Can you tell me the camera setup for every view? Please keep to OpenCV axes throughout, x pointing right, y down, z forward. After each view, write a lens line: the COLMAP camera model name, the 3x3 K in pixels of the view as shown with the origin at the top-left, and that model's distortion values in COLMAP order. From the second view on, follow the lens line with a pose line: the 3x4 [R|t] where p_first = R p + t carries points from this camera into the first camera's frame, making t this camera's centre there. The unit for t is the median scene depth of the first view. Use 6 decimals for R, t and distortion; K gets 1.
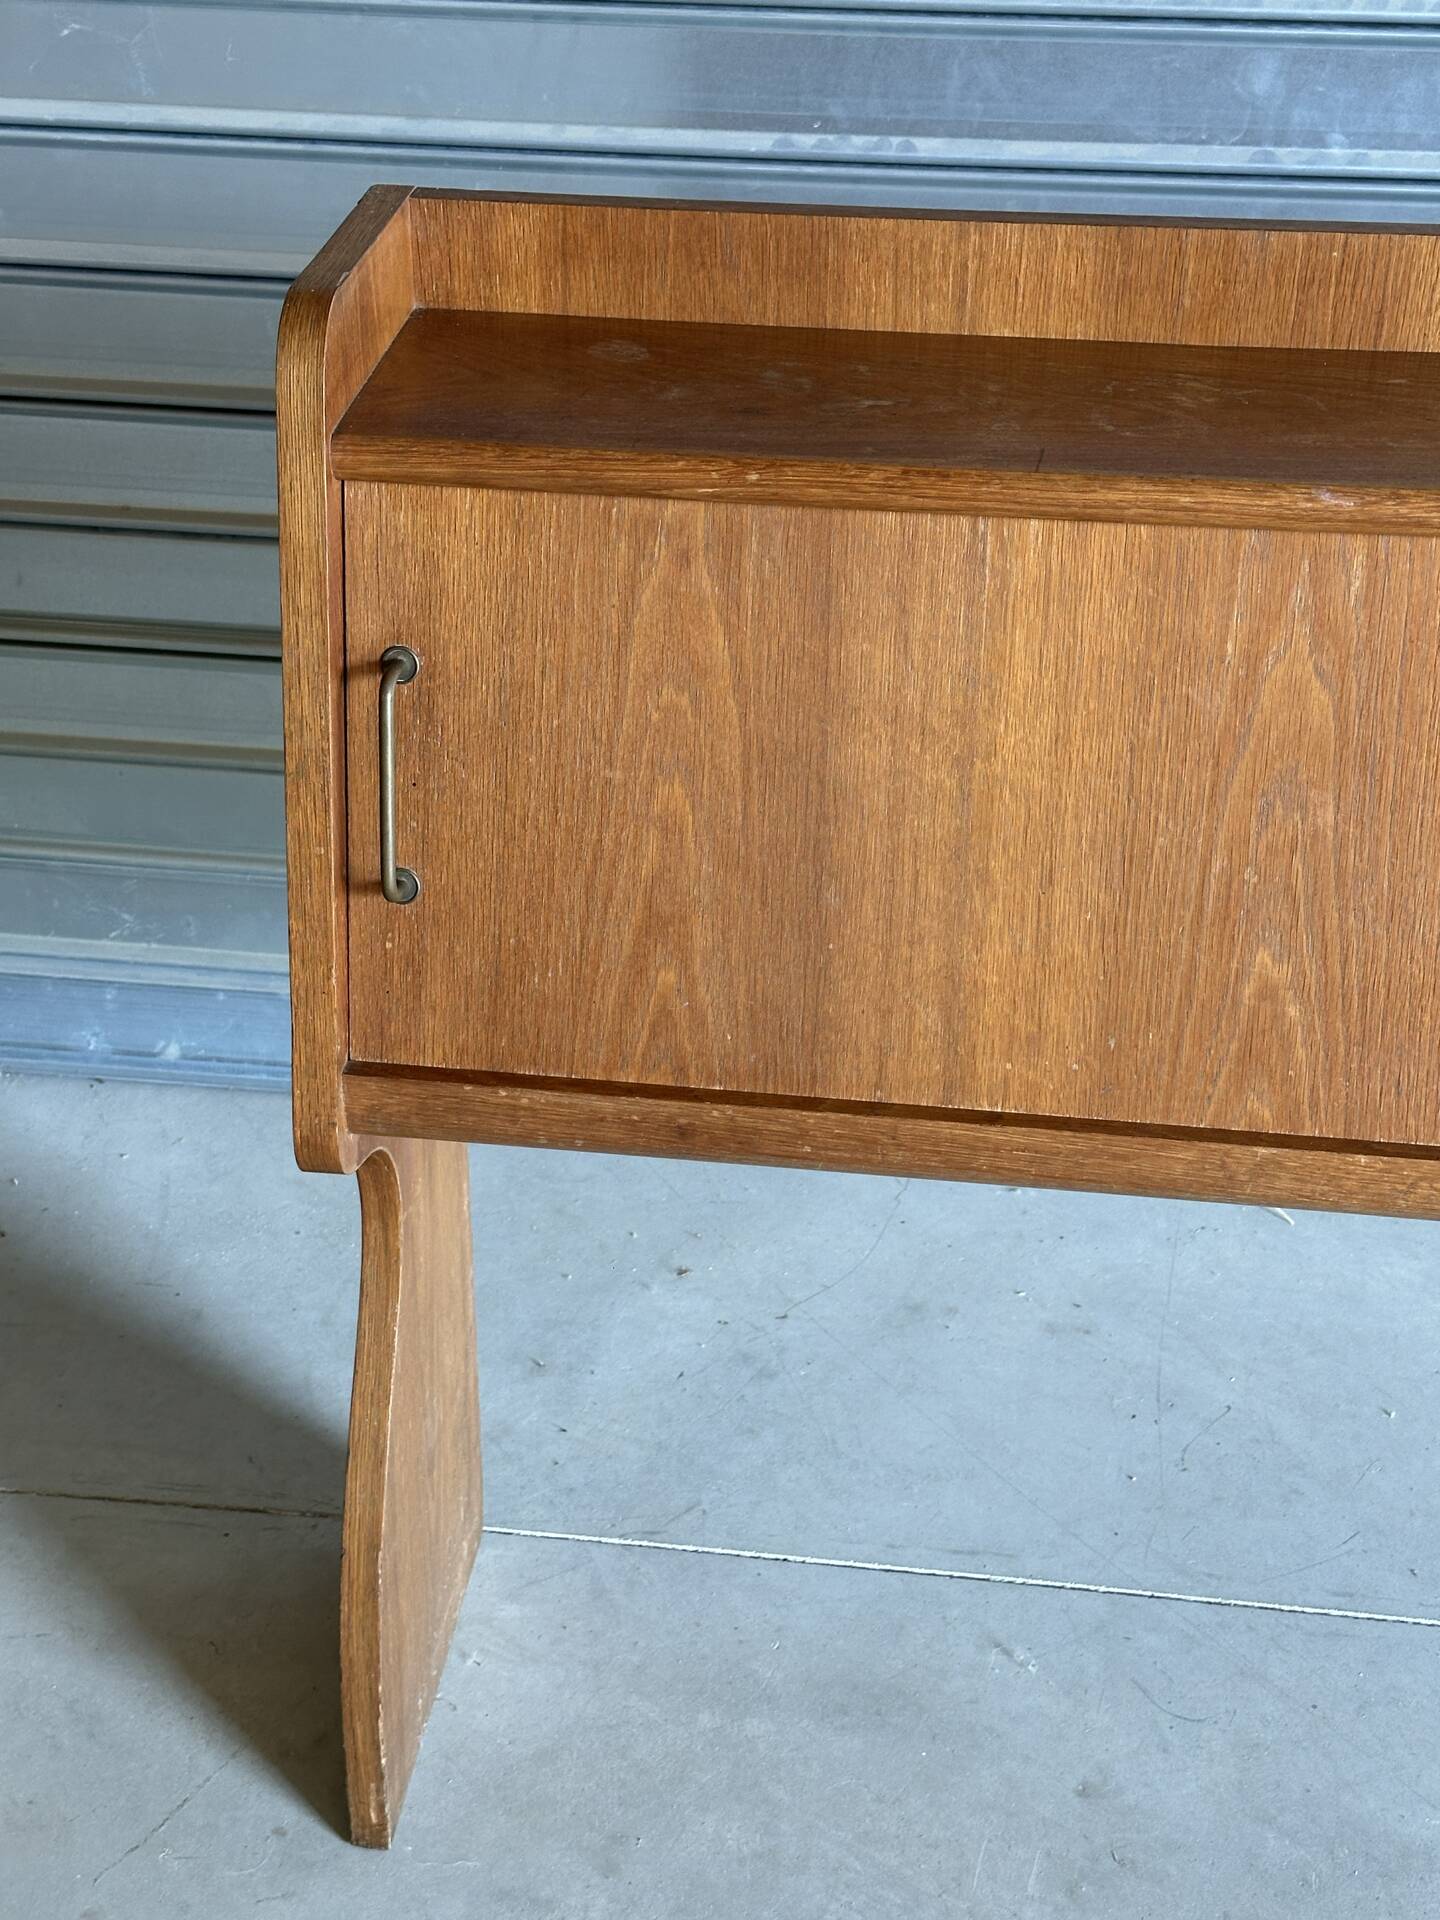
lens RADIAL K [[2770.3, 0, 720.2], [0, 2770.3, 938.7], [0, 0, 1]] dist [0.147189, 0.000000]
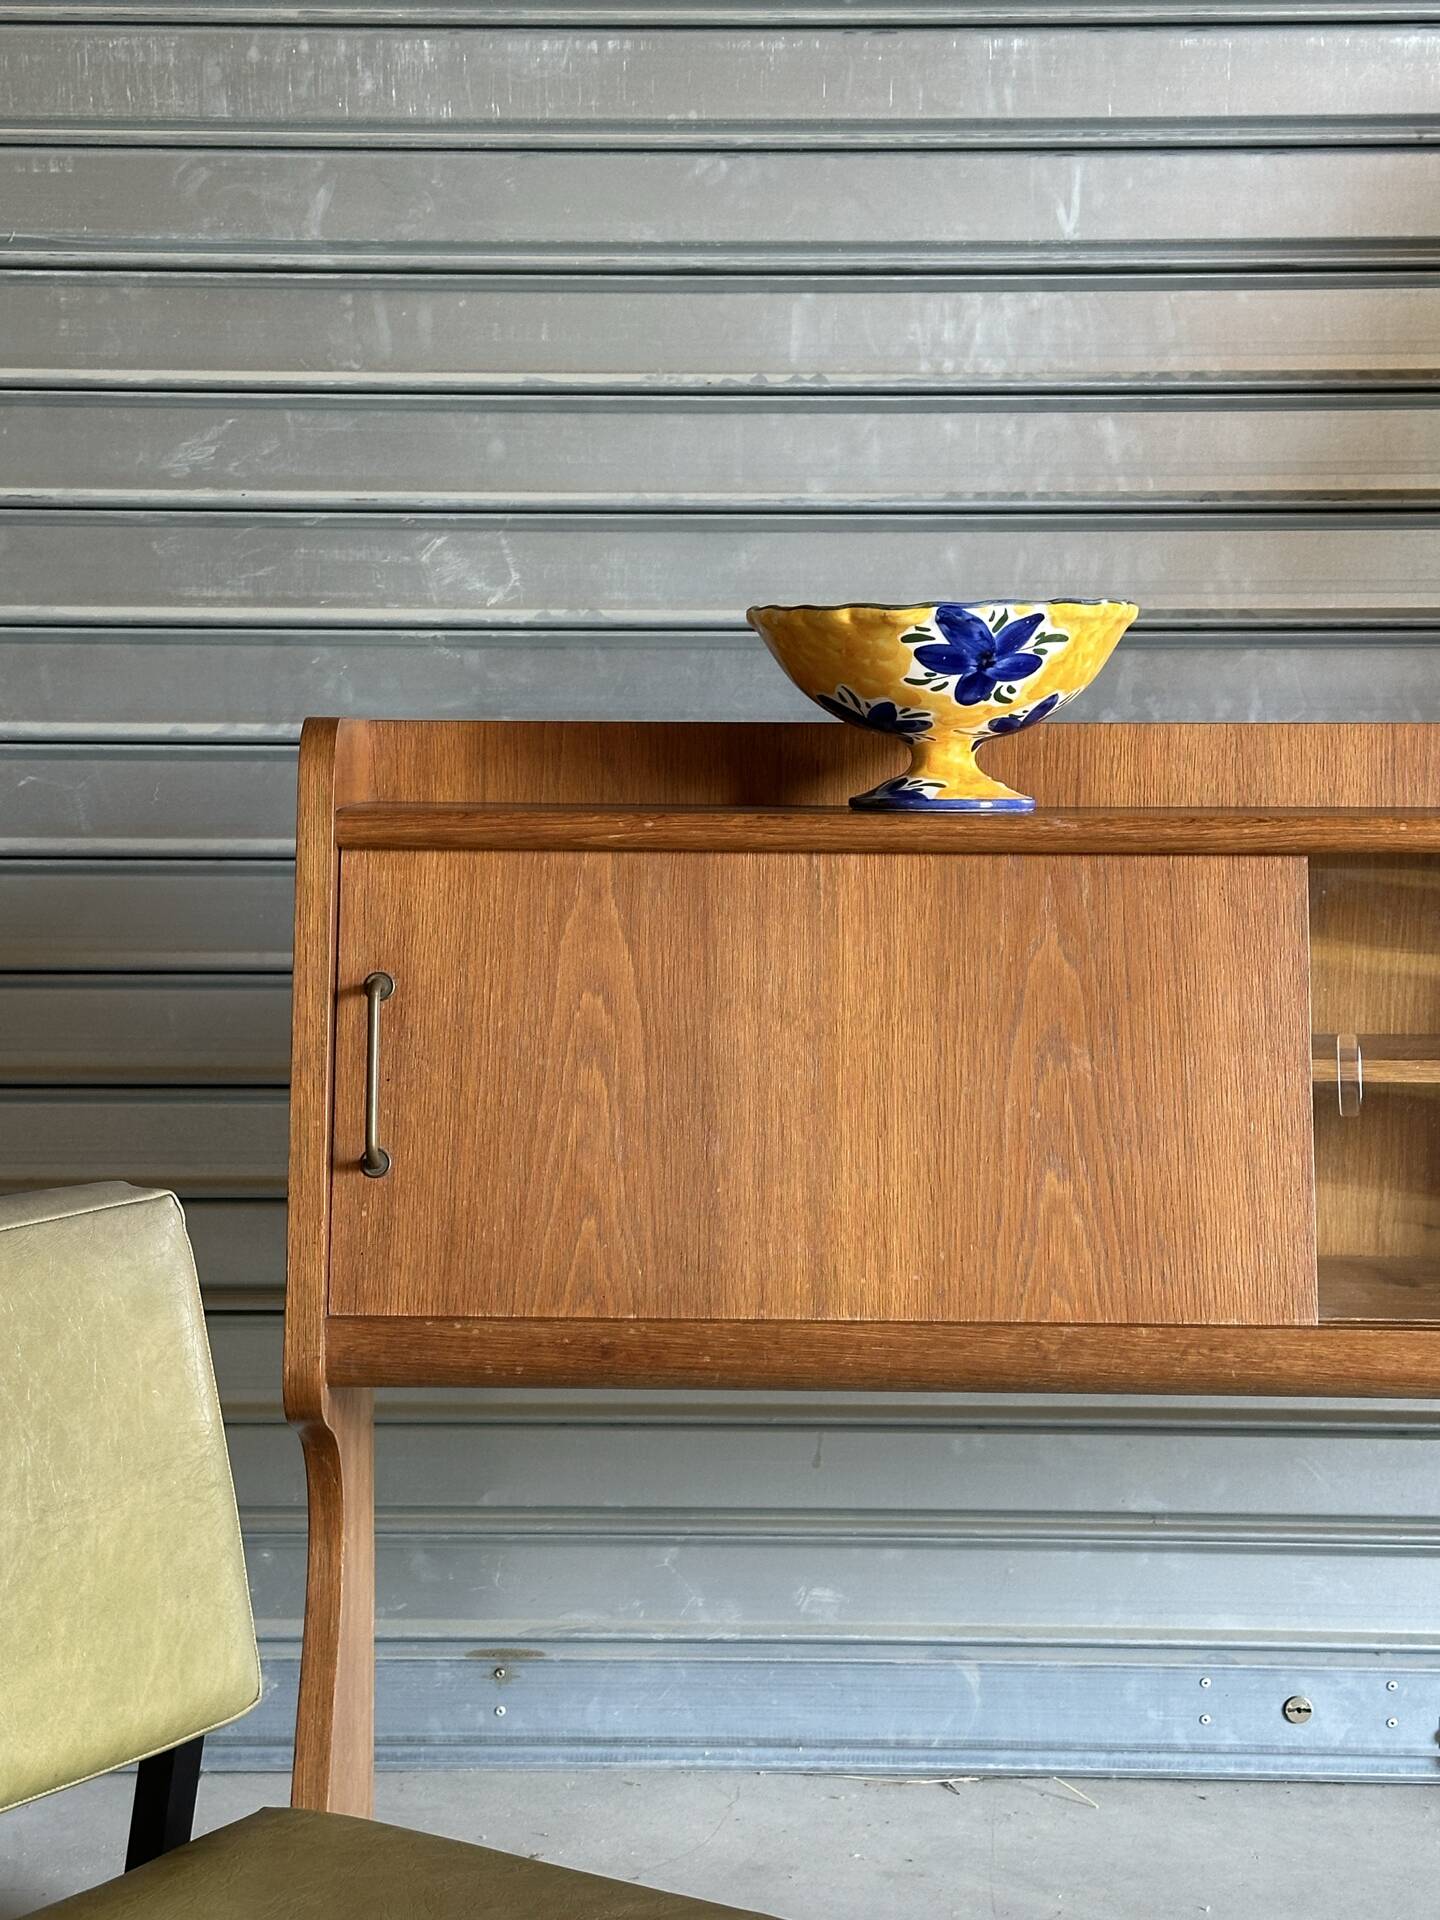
lens RADIAL K [[3028.7, 0, 703.3], [0, 3028.7, 973.7], [0, 0, 1]] dist [0.140260, 0.000000]
pose [[0.993226, -0.009710, 0.115792, -0.129138], [0.059905, 0.896657, -0.438654, 0.531506], [-0.099566, 0.442619, 0.891165, -0.290095]]
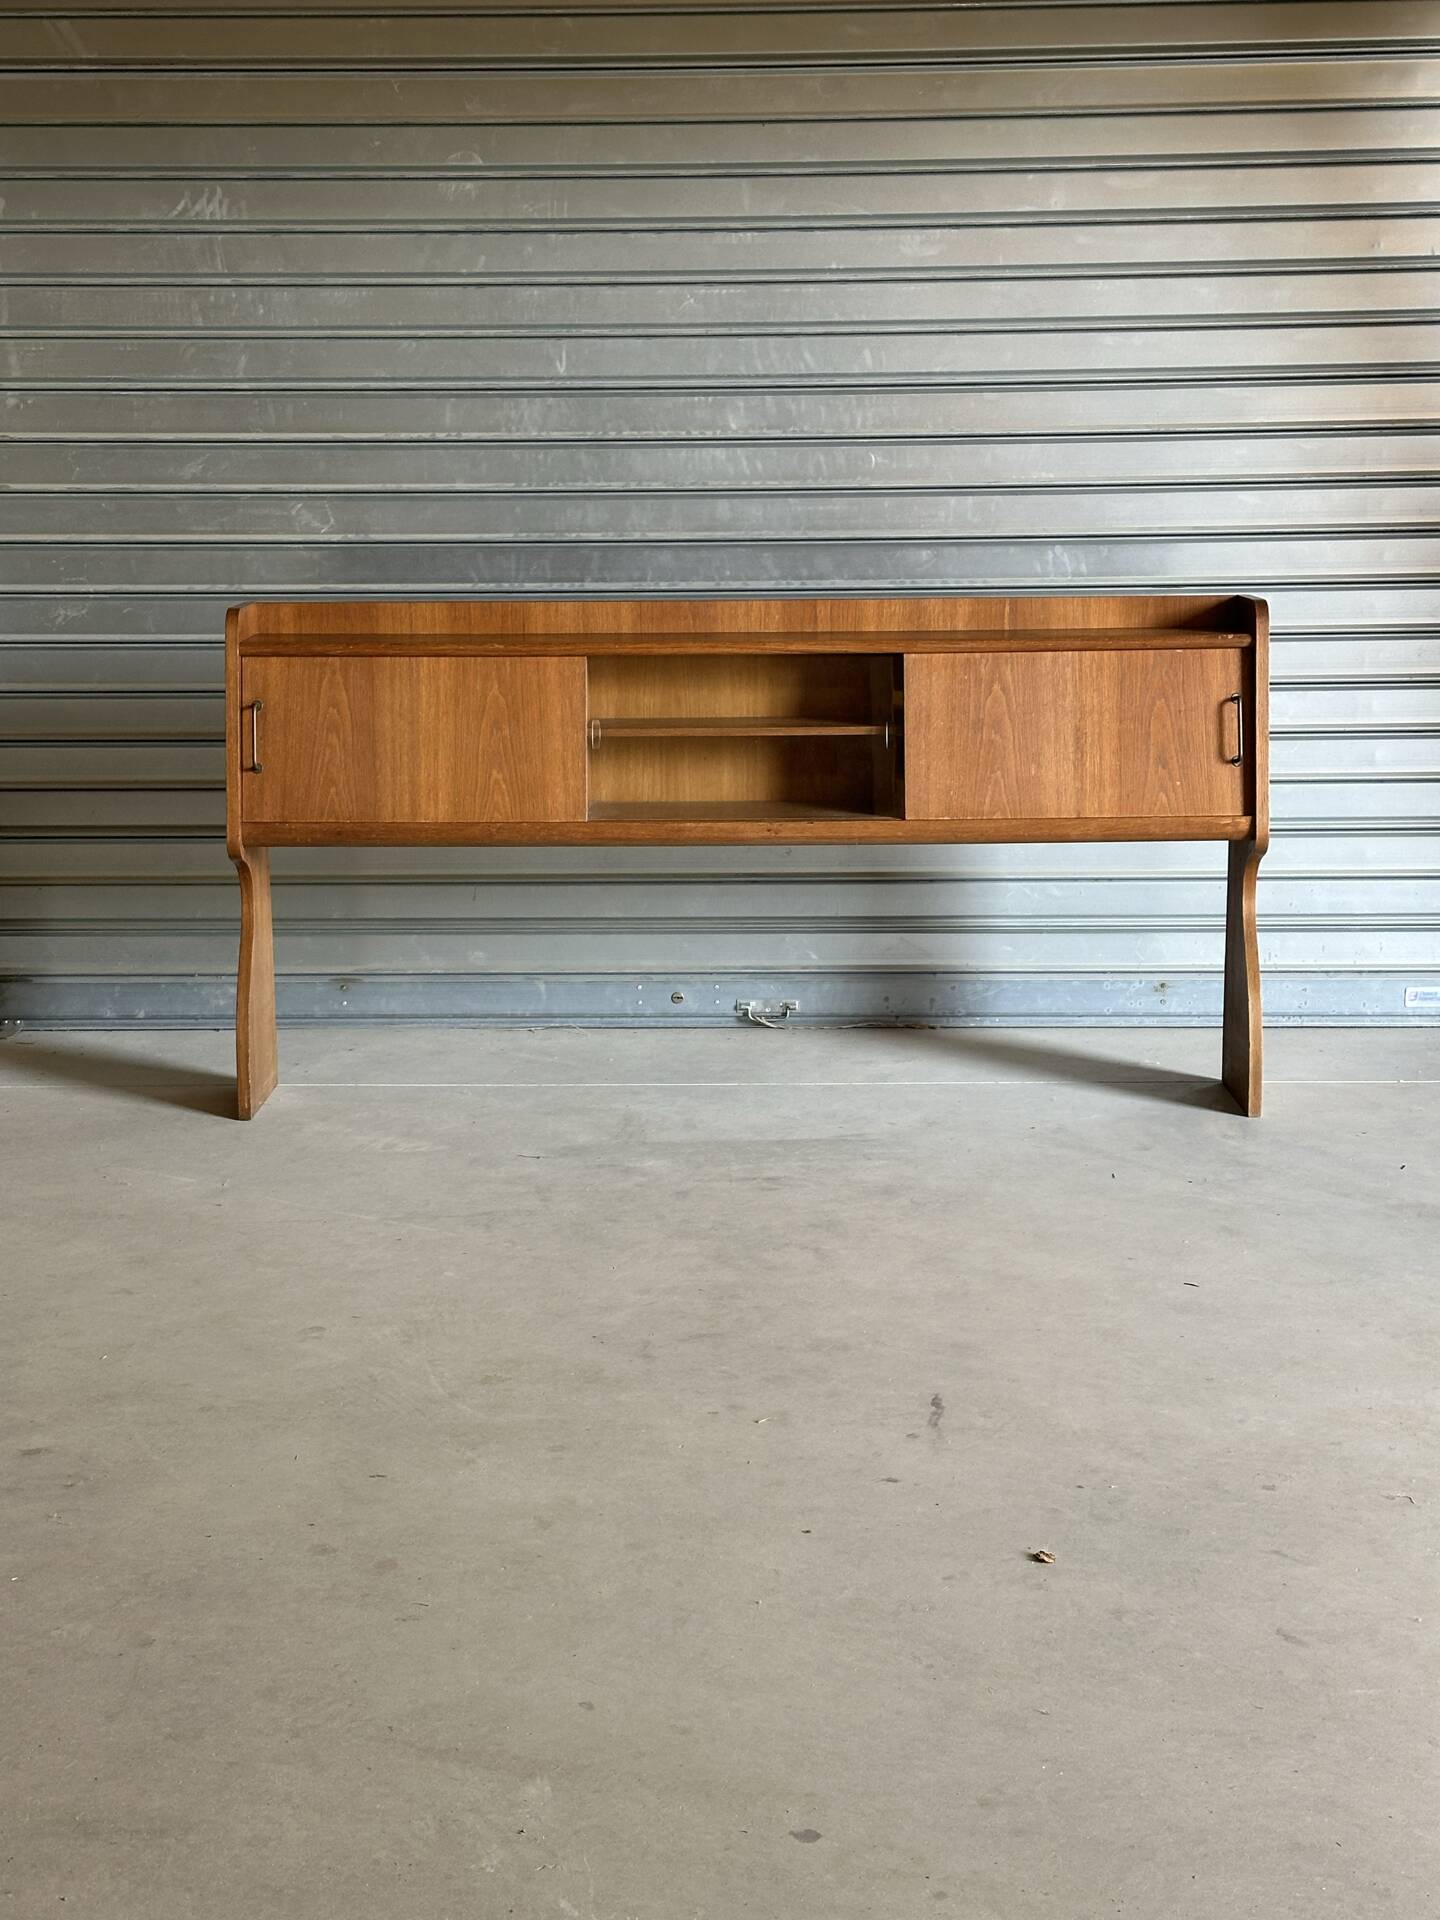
lens RADIAL K [[2770.3, 0, 705.2], [0, 2770.3, 967.9], [0, 0, 1]] dist [0.147189, 0.000000]
pose [[0.994623, -0.033678, 0.097935, 0.102580], [0.064101, 0.942933, -0.326755, 1.472679], [-0.081342, 0.331276, 0.940021, -2.402014]]
